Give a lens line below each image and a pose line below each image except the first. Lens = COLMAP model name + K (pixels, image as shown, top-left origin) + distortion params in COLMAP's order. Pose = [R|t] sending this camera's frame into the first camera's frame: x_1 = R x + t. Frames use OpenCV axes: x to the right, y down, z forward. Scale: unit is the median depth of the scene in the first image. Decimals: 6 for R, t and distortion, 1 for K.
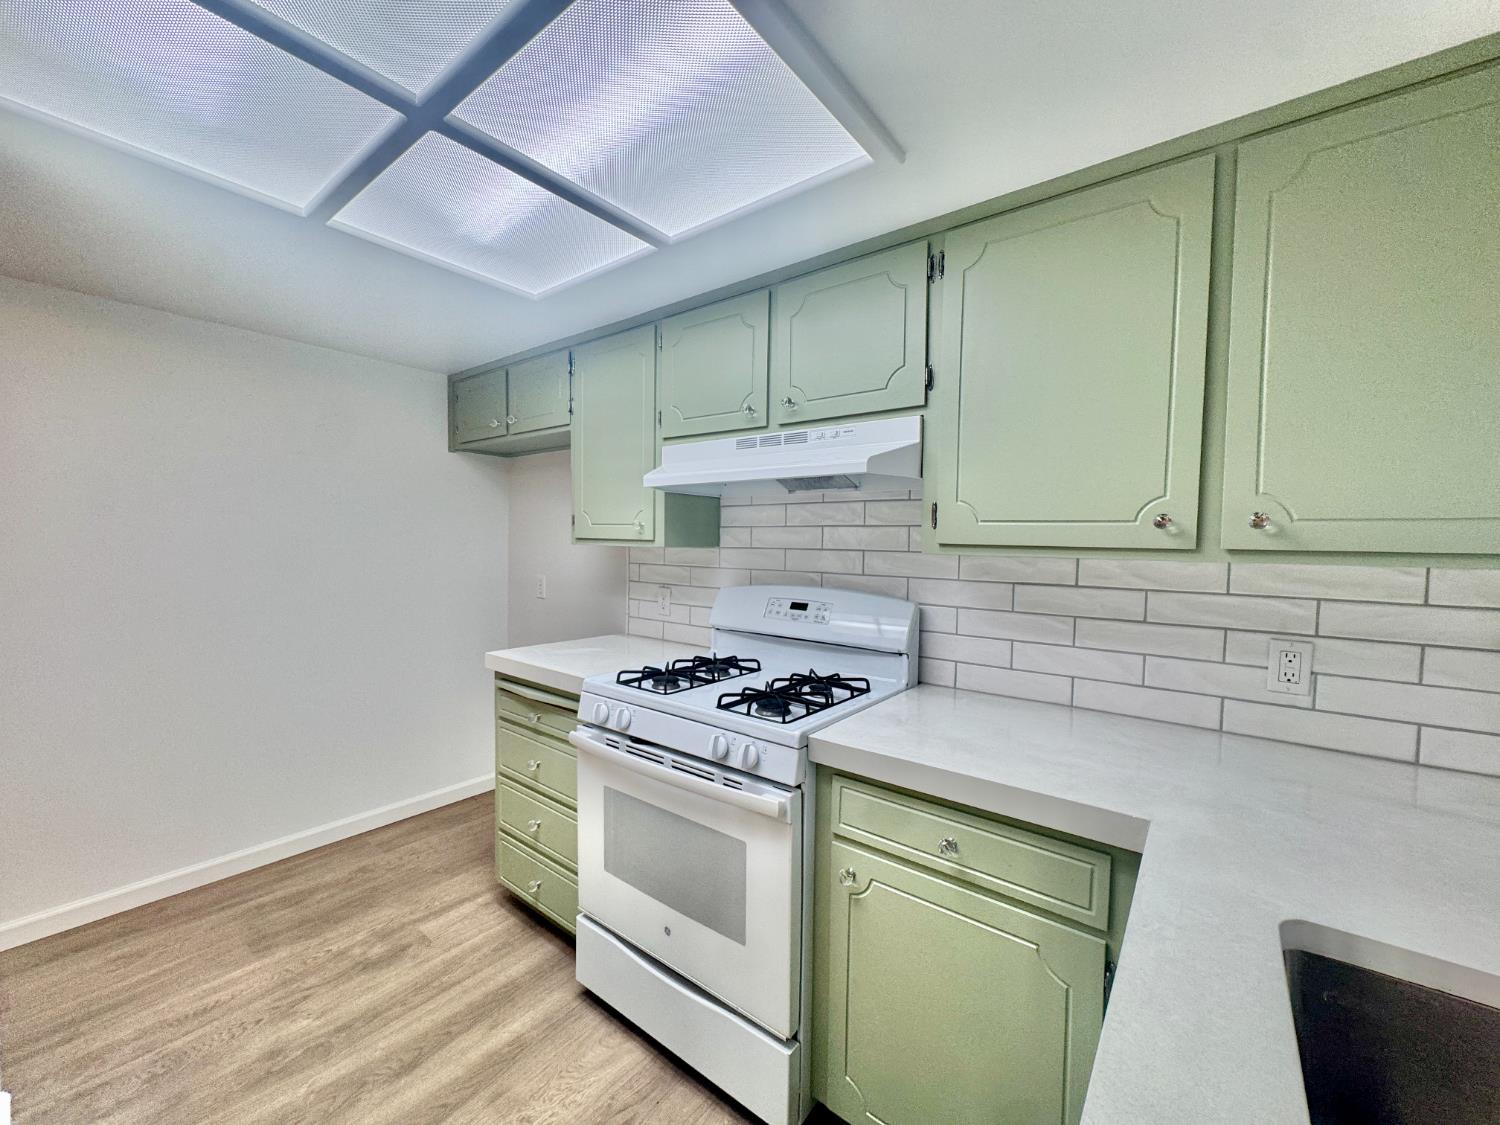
lens RADIAL K [[596.4, 0, 750.0], [0, 596.4, 562.5], [0, 0, 1]] dist [-0.002024, -0.000040]
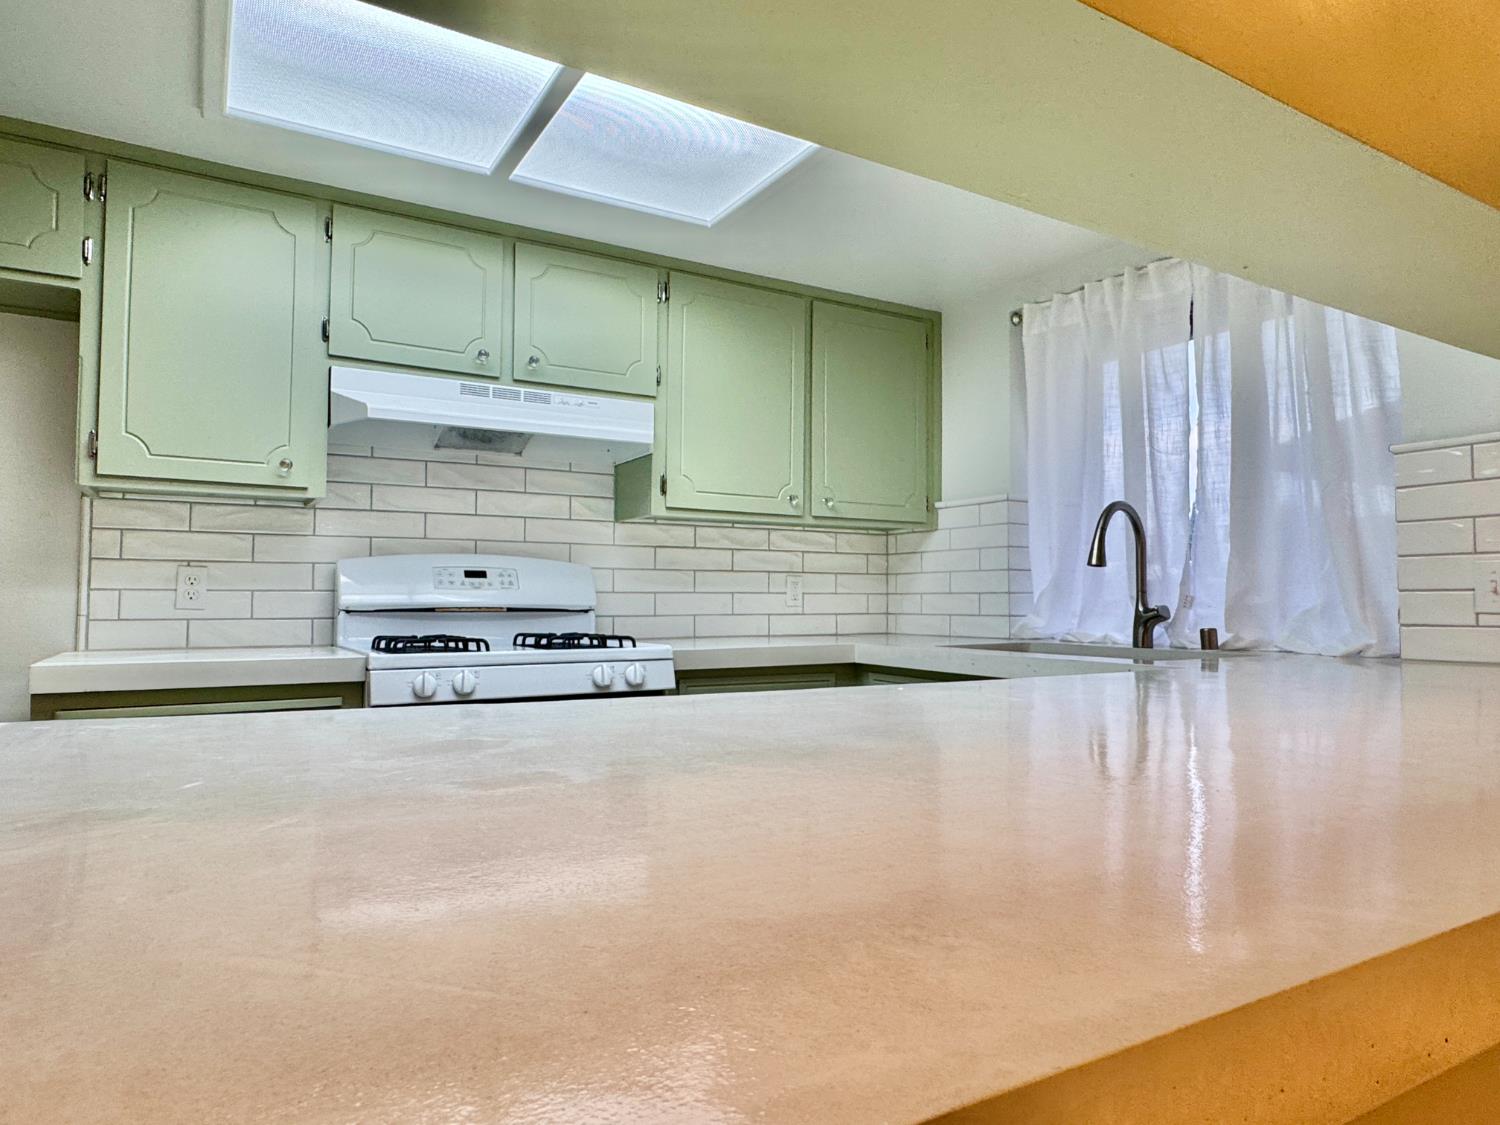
lens RADIAL K [[939.9, 0, 750.0], [0, 939.9, 562.5], [0, 0, 1]] dist [0.002716, 0.000314]
pose [[0.366396, 0.022403, 0.930189, -1.267655], [0.038852, 0.998470, -0.039351, 0.147567], [-0.929647, 0.050558, 0.364965, 0.094803]]
